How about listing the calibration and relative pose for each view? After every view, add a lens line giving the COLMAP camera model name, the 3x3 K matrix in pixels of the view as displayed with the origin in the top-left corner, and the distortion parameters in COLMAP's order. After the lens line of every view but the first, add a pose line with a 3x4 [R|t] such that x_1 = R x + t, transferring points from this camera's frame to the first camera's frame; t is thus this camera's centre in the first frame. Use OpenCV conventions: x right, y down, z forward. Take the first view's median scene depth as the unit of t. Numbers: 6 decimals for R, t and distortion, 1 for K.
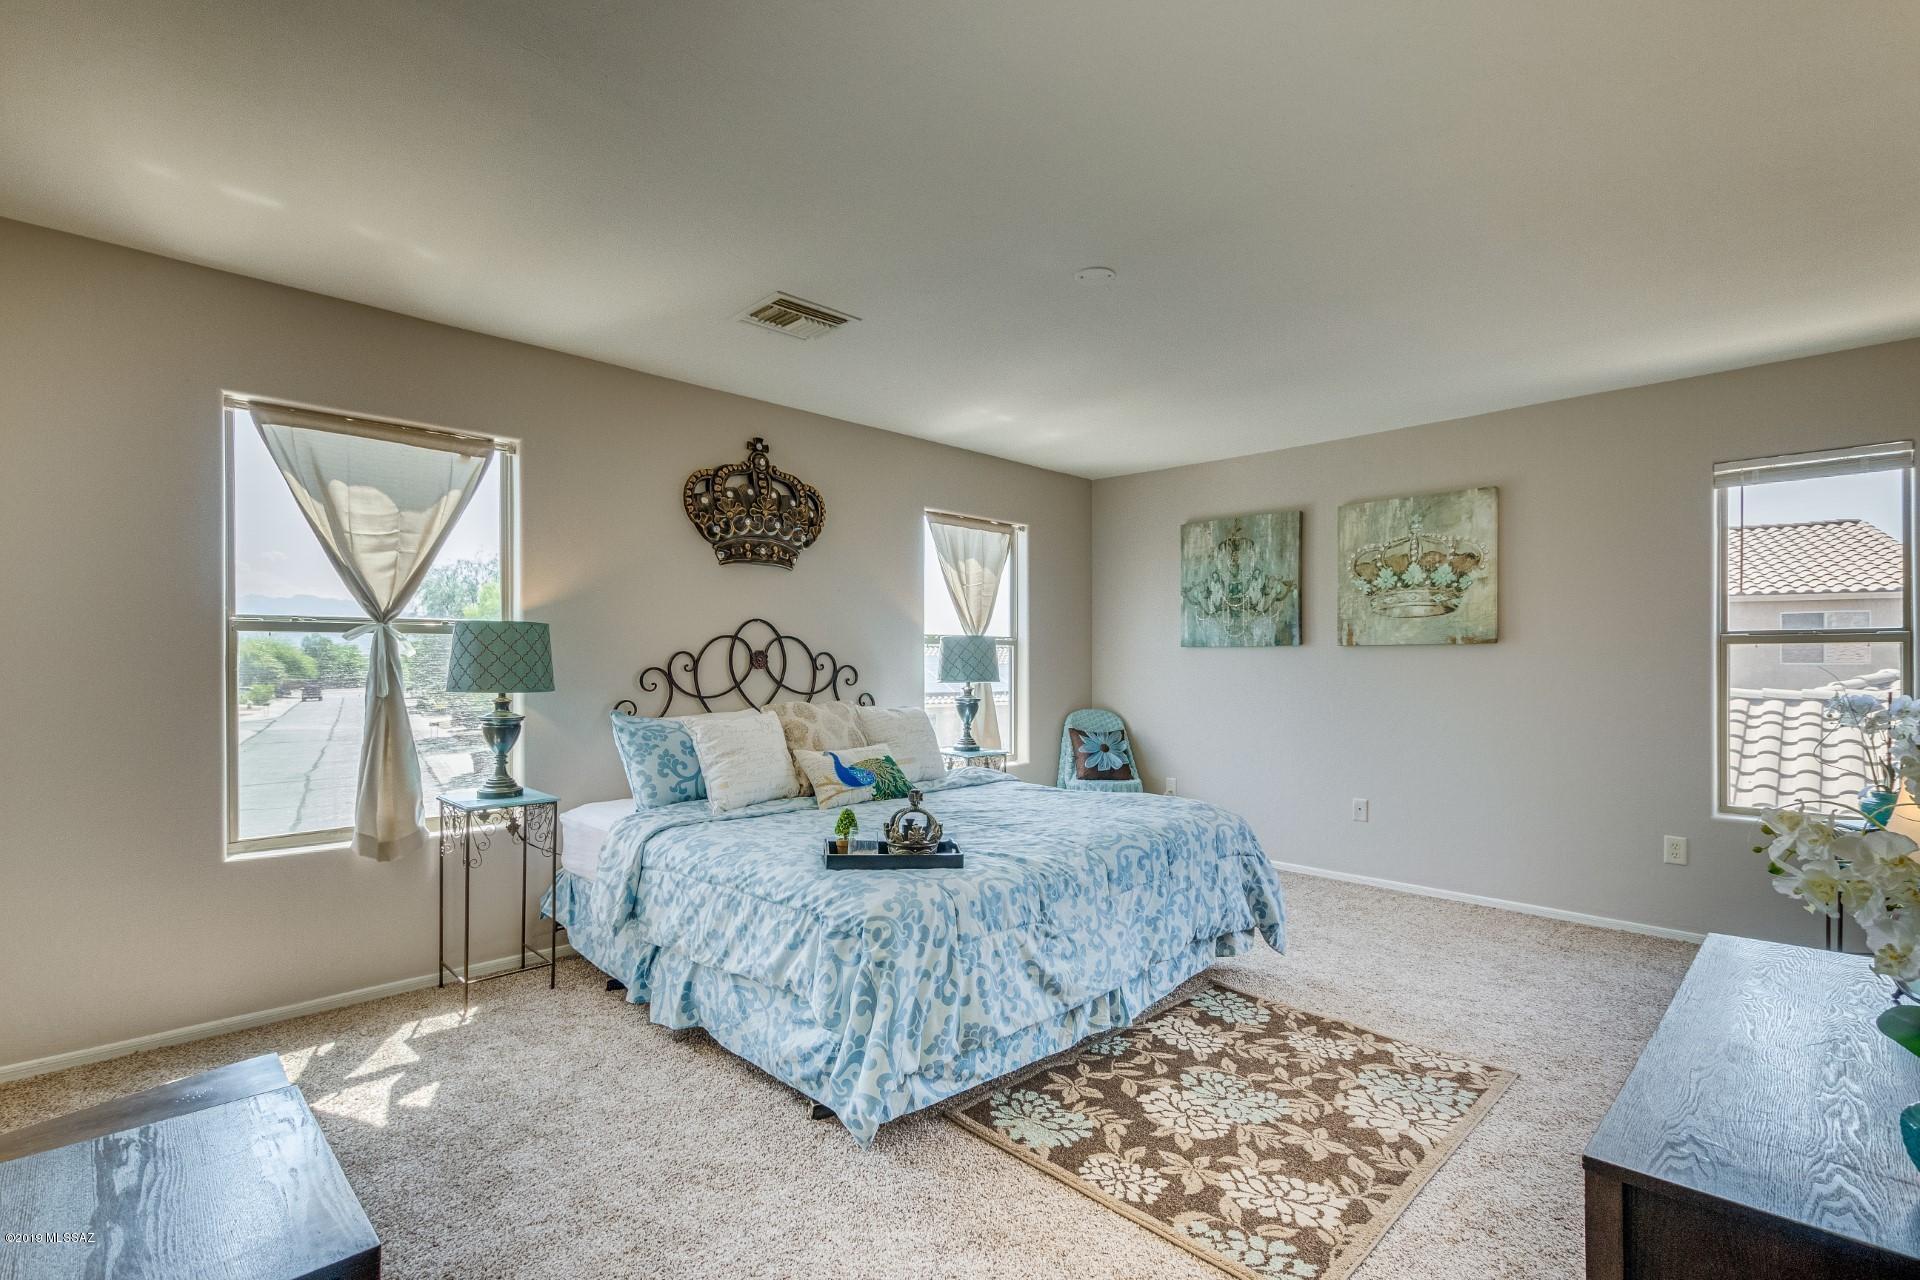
lens RADIAL K [[885.2, 0, 955.5], [0, 885.2, 659.9], [0, 0, 1]] dist [0.002146, -0.000118]
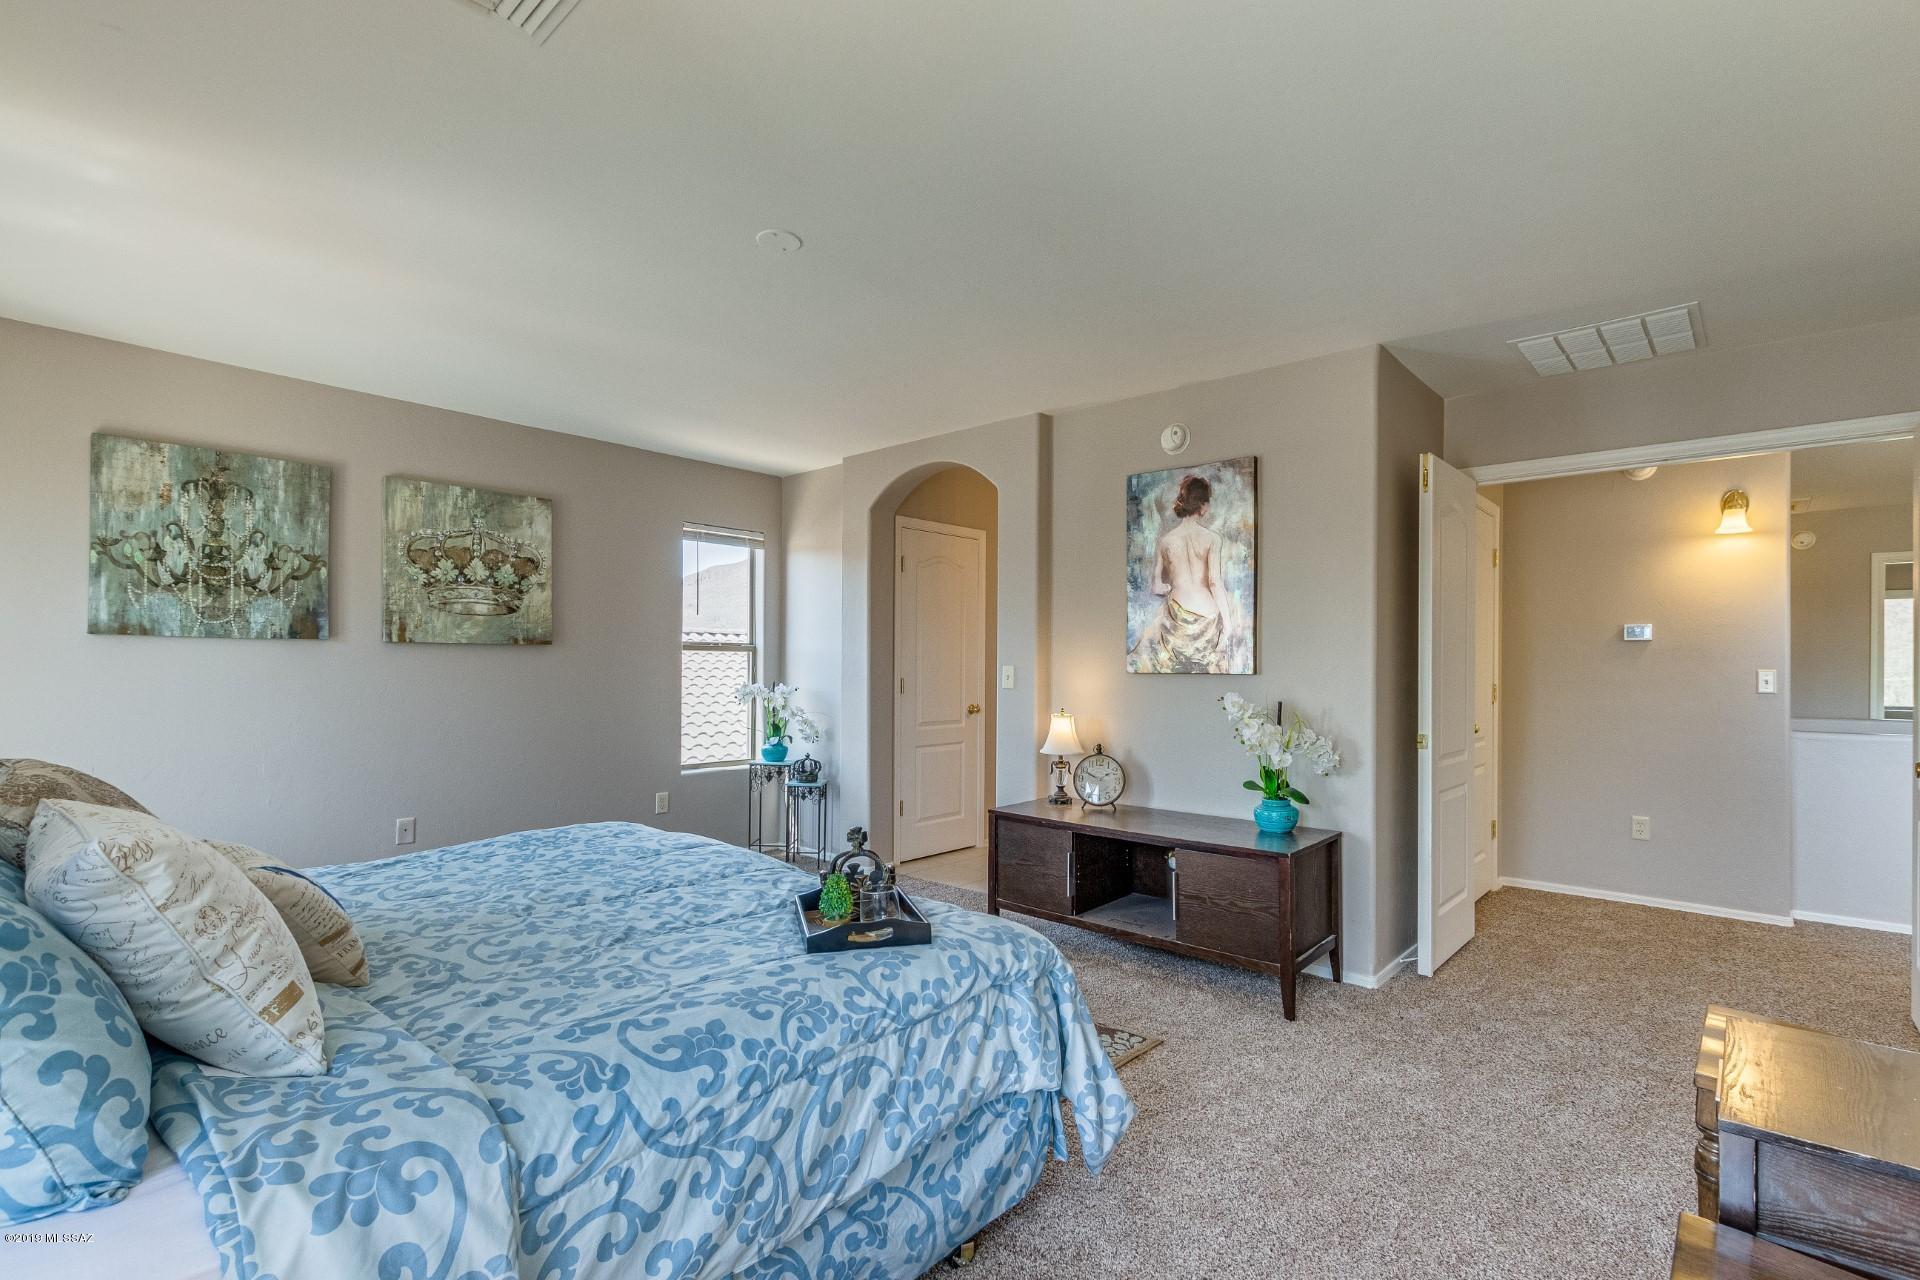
lens RADIAL K [[885.2, 0, 955.5], [0, 885.2, 659.9], [0, 0, 1]] dist [0.002146, -0.000118]
pose [[-0.067509, 0.006256, 0.997699, -0.457010], [-0.008491, 0.999941, -0.006845, 0.002494], [-0.997683, -0.008933, -0.067451, 0.527595]]
